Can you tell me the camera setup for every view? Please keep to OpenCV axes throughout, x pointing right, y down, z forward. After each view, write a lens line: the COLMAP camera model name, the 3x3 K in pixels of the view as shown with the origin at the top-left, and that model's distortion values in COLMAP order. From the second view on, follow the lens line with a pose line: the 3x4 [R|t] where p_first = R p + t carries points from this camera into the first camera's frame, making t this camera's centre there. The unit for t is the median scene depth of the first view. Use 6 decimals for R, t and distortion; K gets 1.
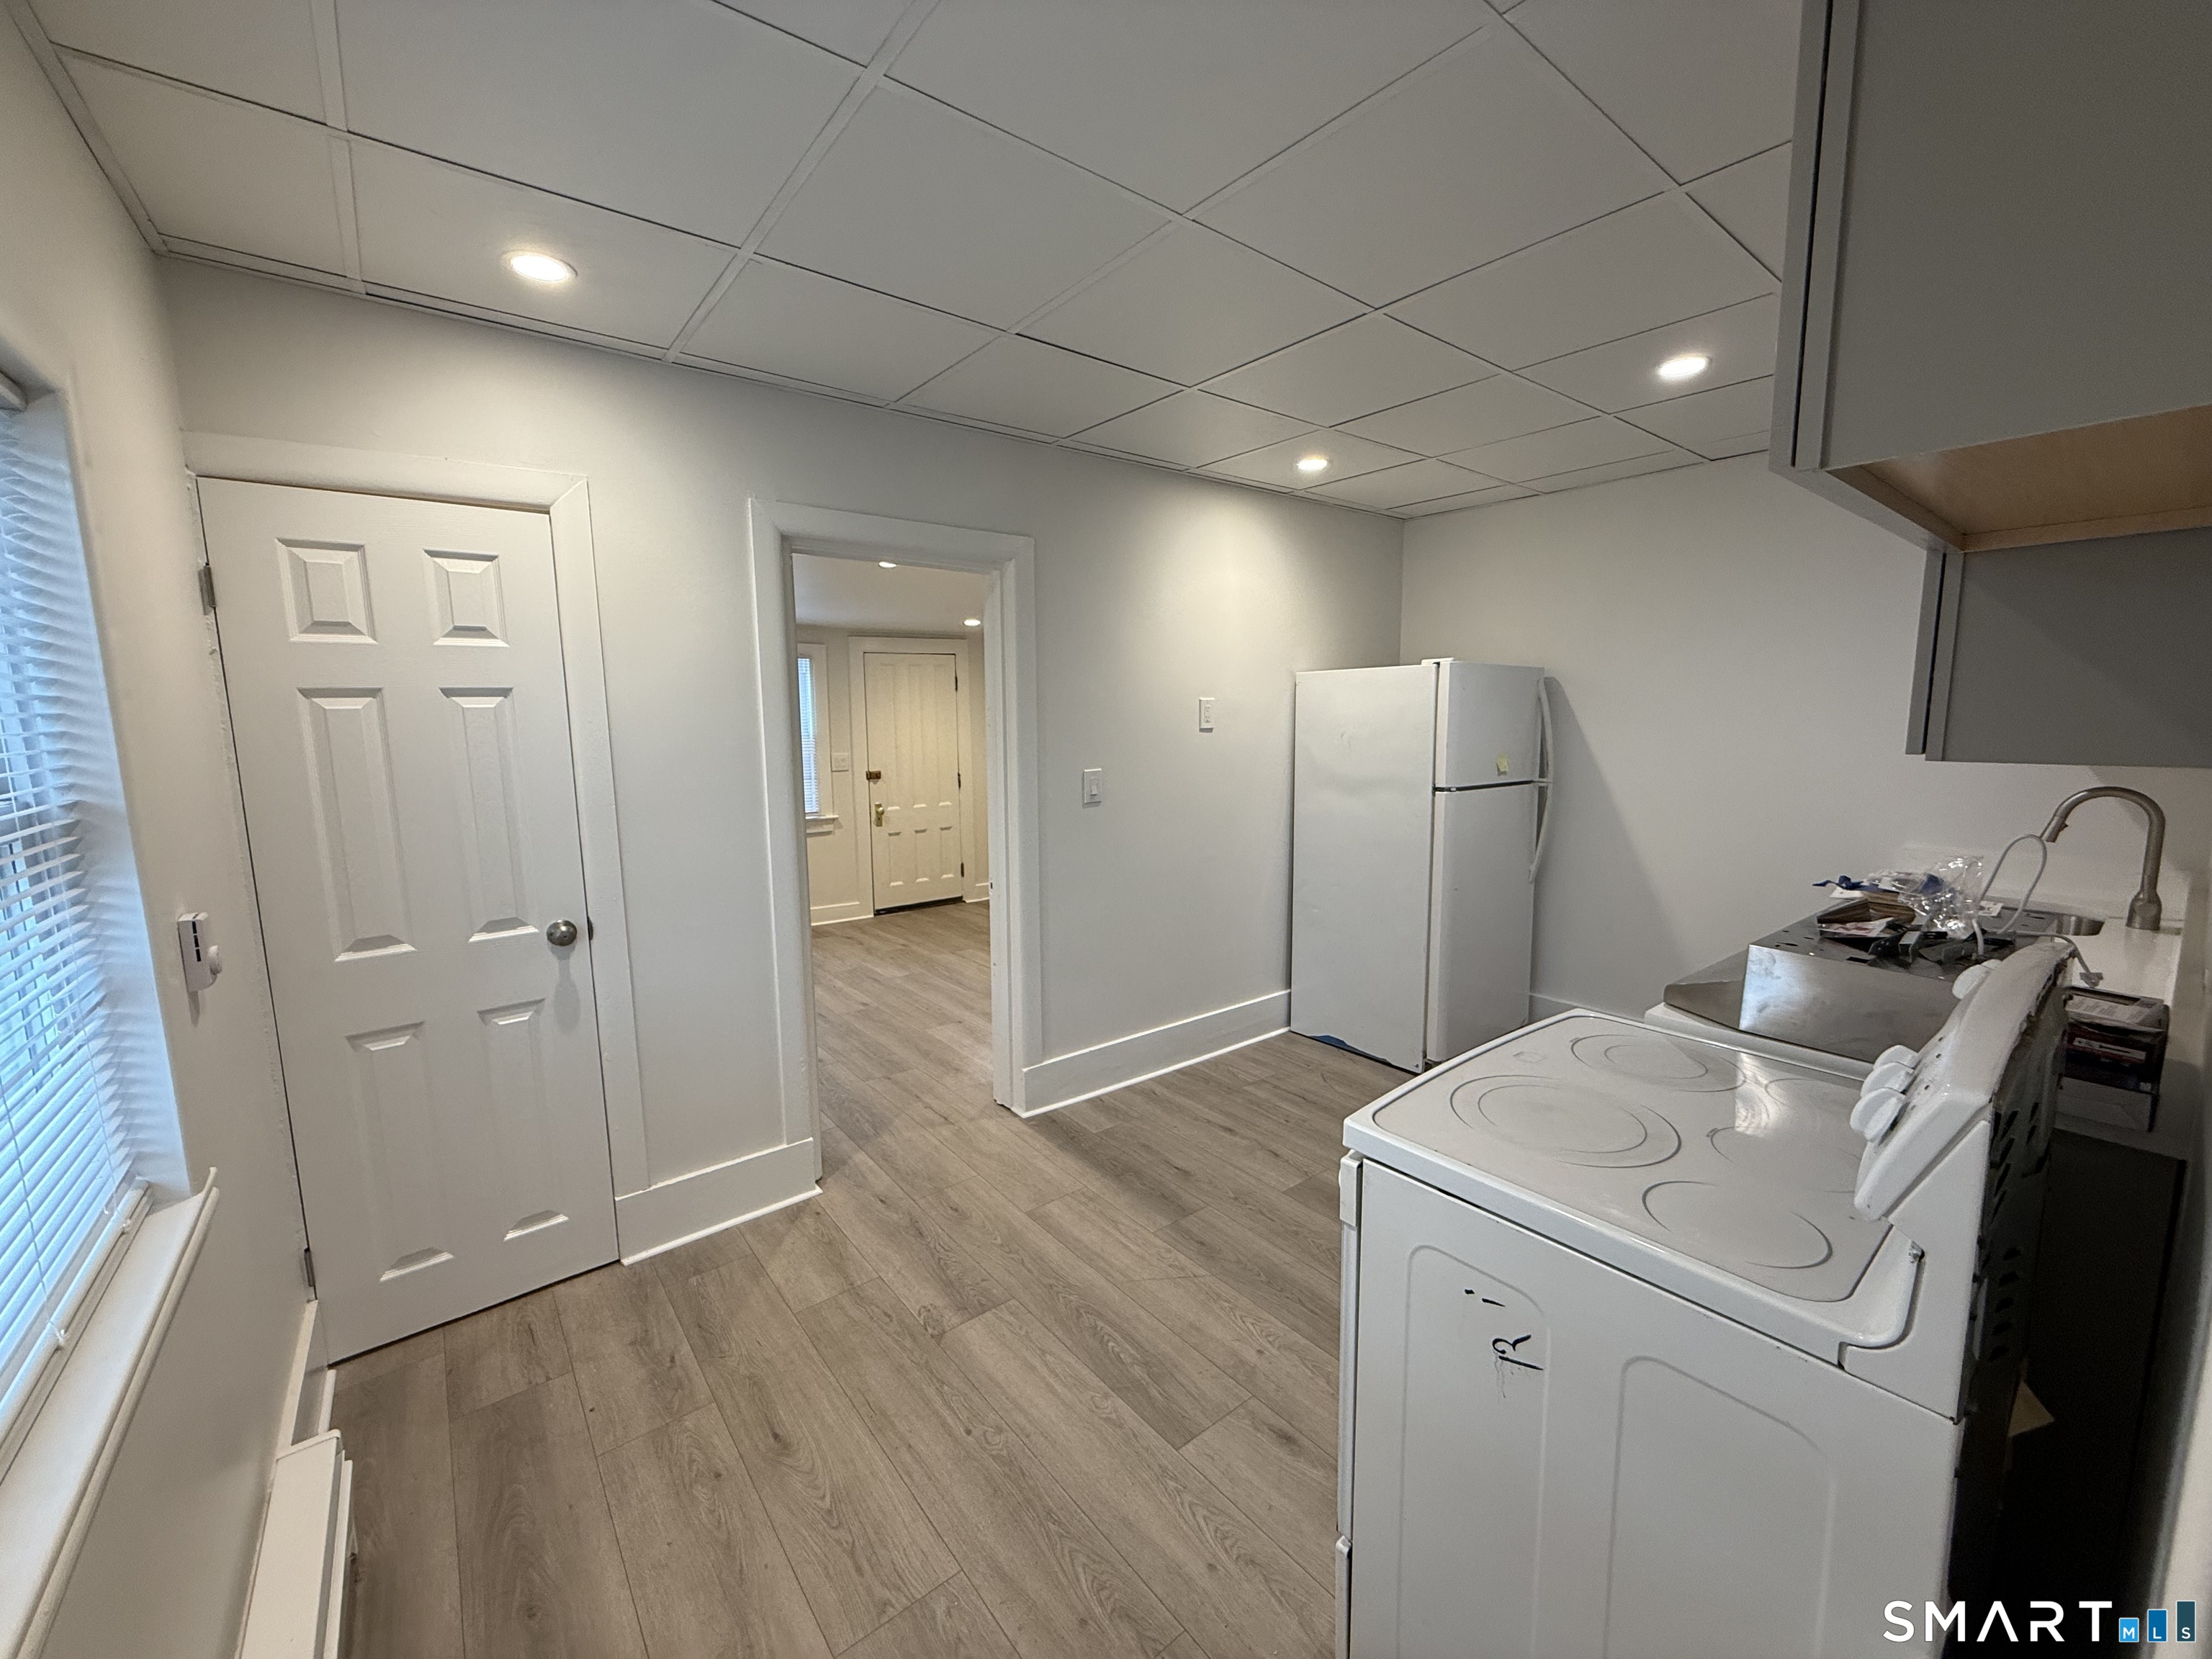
lens RADIAL K [[877.1, 0, 1101.2], [0, 877.1, 818.5], [0, 0, 1]] dist [-0.003219, 0.000216]
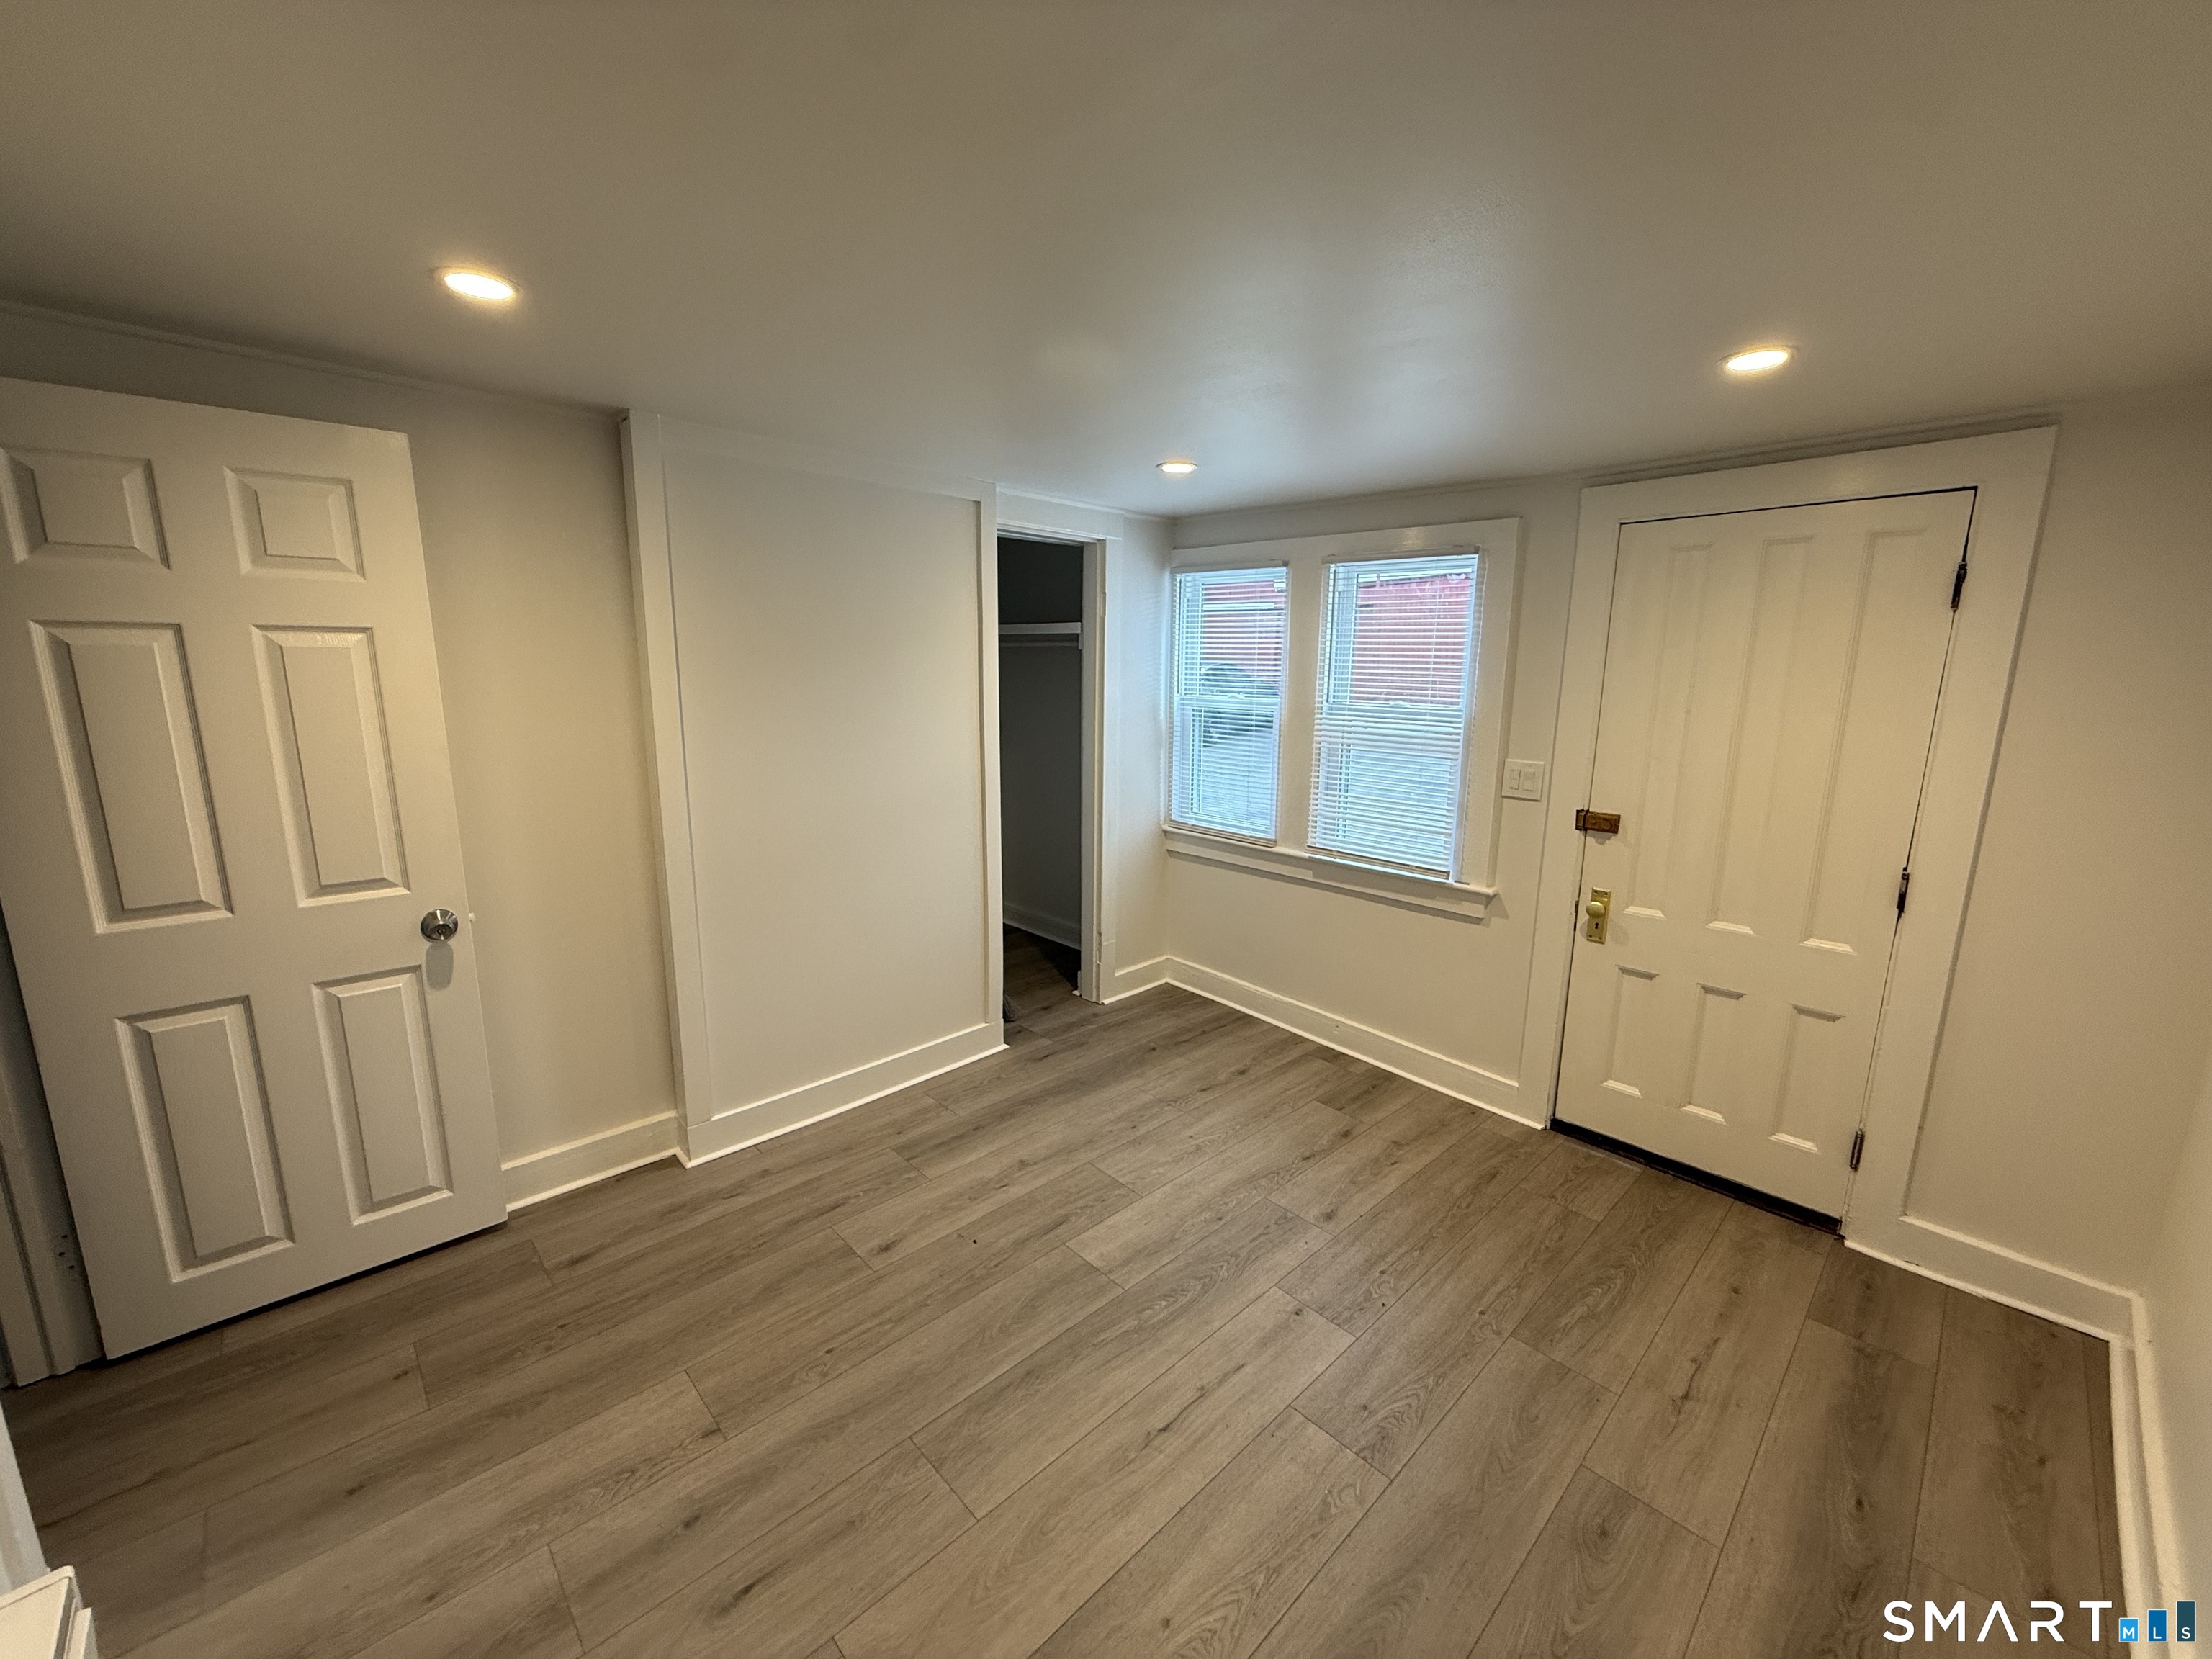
lens RADIAL K [[877.1, 0, 1101.2], [0, 877.1, 818.5], [0, 0, 1]] dist [-0.003219, 0.000216]
pose [[0.096444, 0.186206, -0.977766, 0.117858], [-0.139258, 0.975207, 0.171983, -0.082782], [0.985548, 0.119575, 0.119984, 0.654657]]
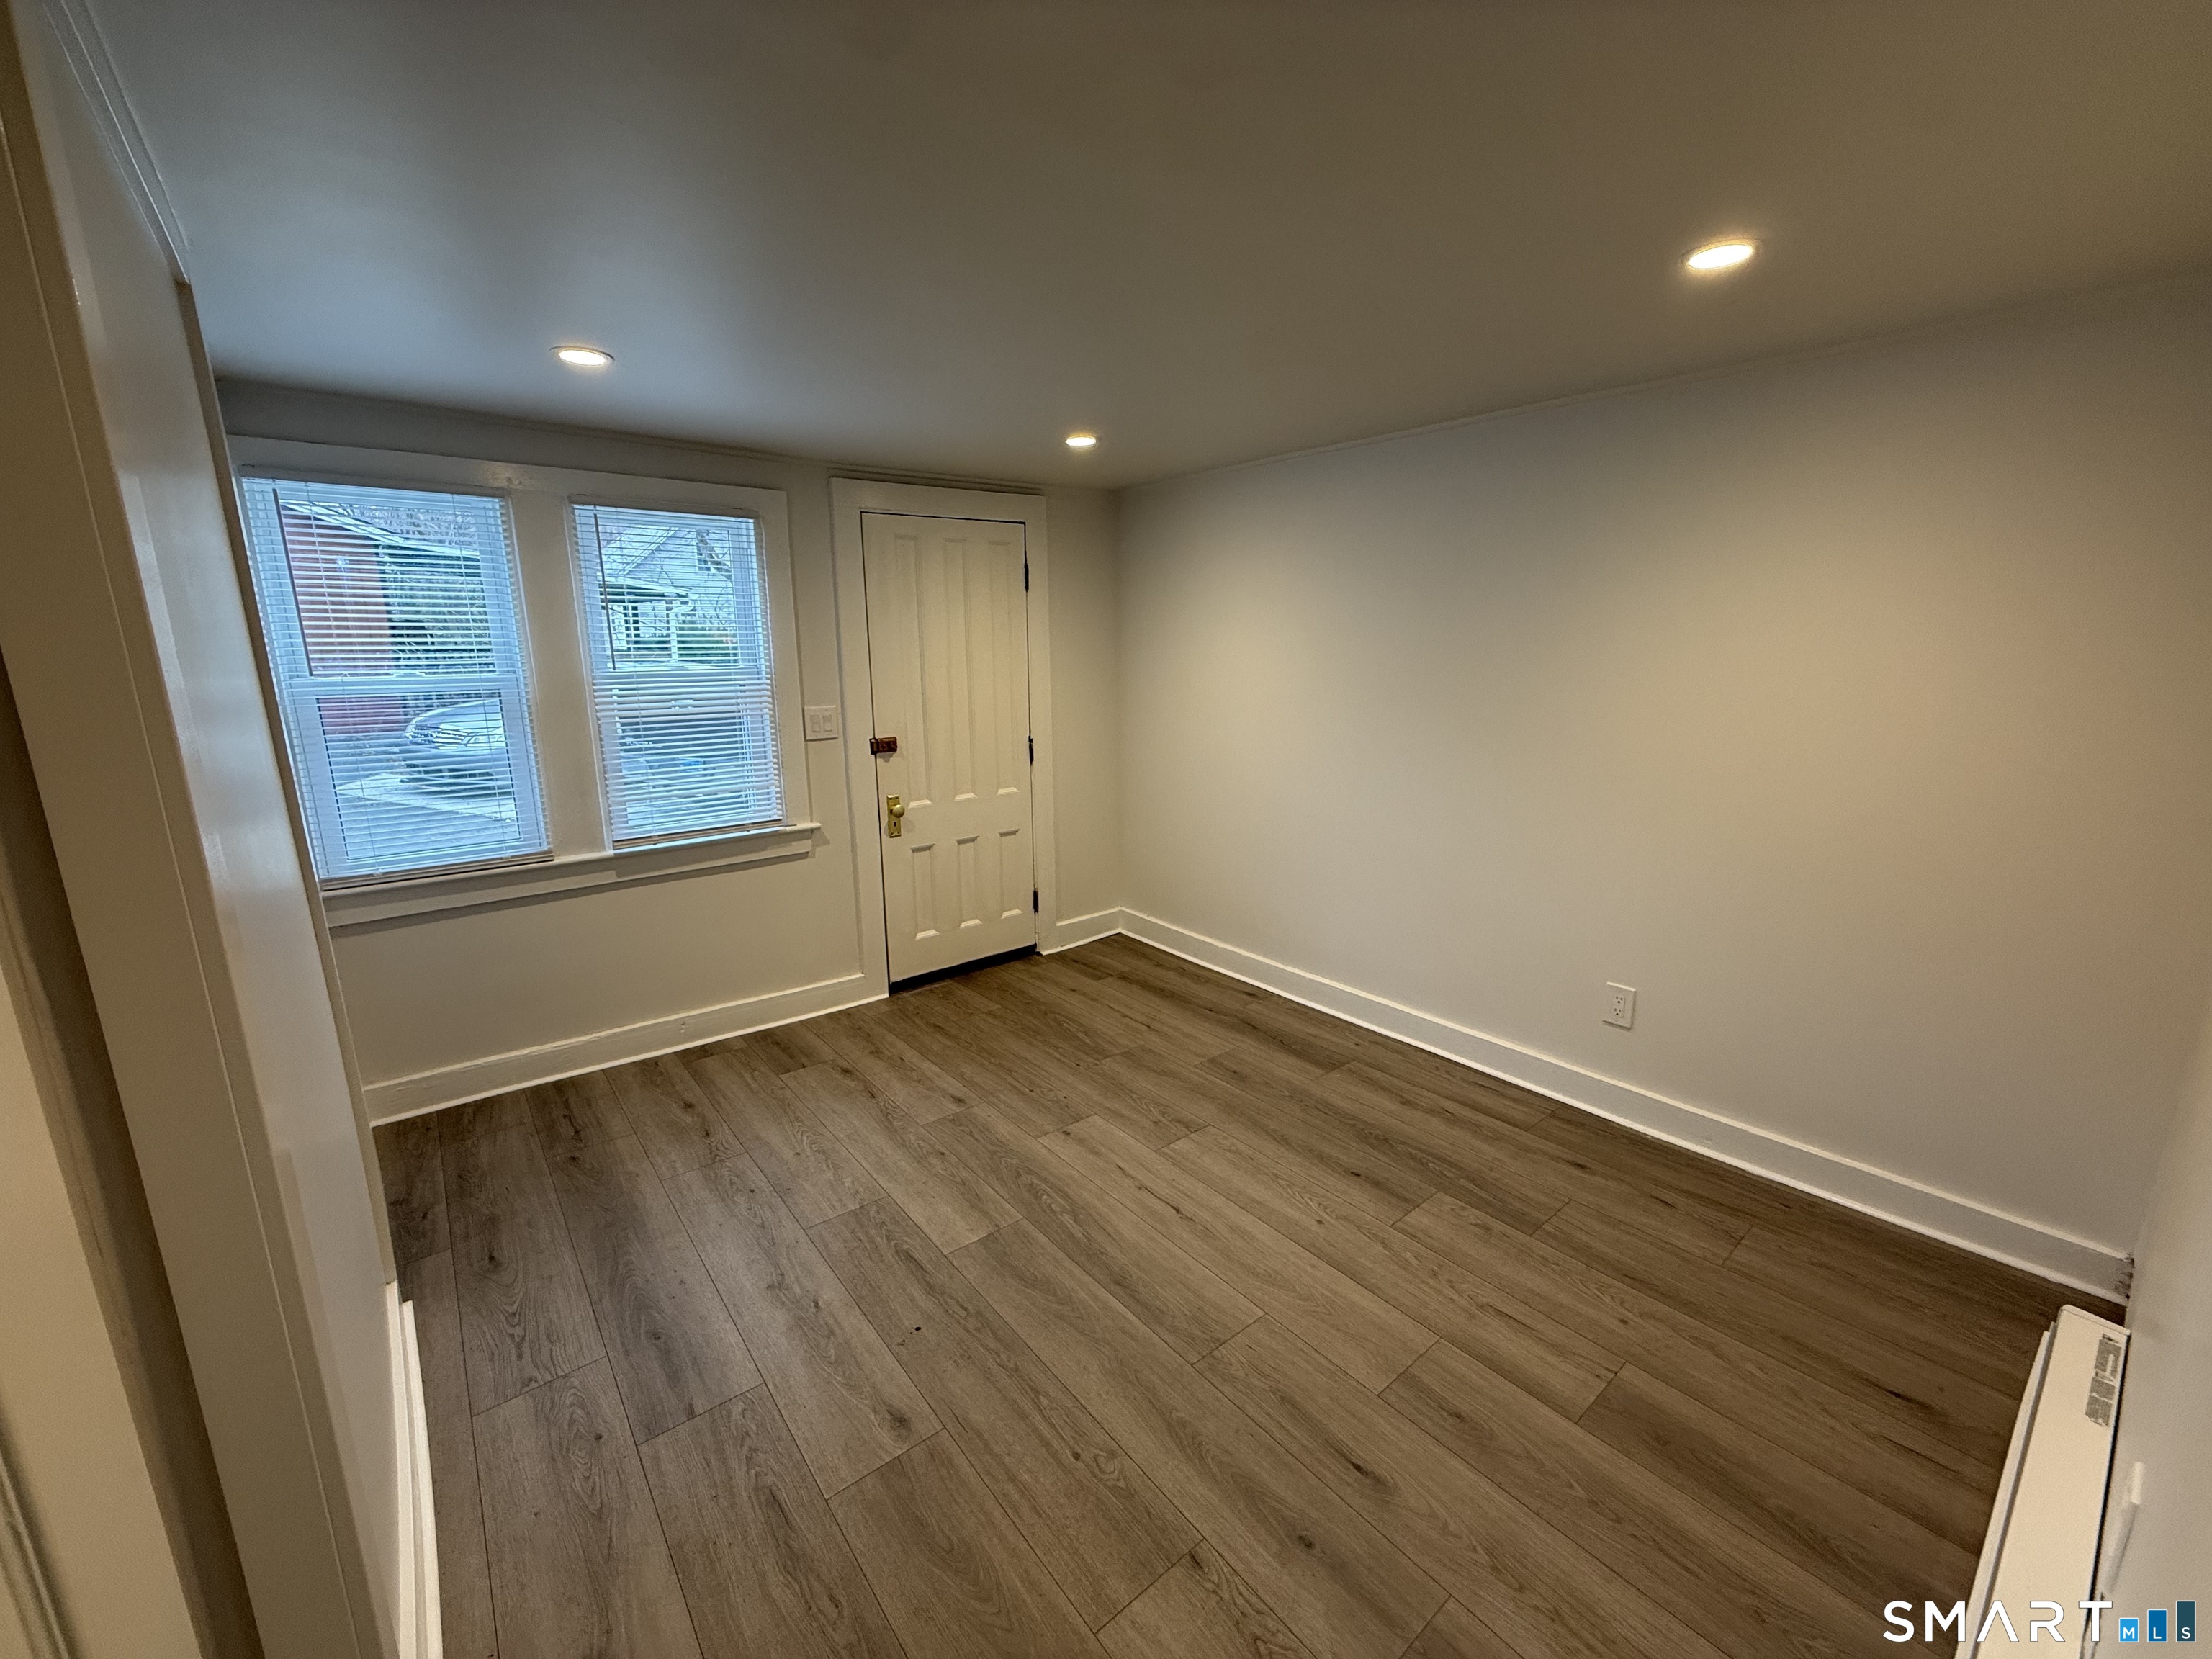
lens RADIAL K [[877.1, 0, 1101.2], [0, 877.1, 818.5], [0, 0, 1]] dist [-0.003219, 0.000216]
pose [[0.999944, -0.003038, 0.010129, -0.119429], [0.002225, 0.996852, 0.079256, -0.043073], [-0.010338, -0.079229, 0.996803, 0.415179]]
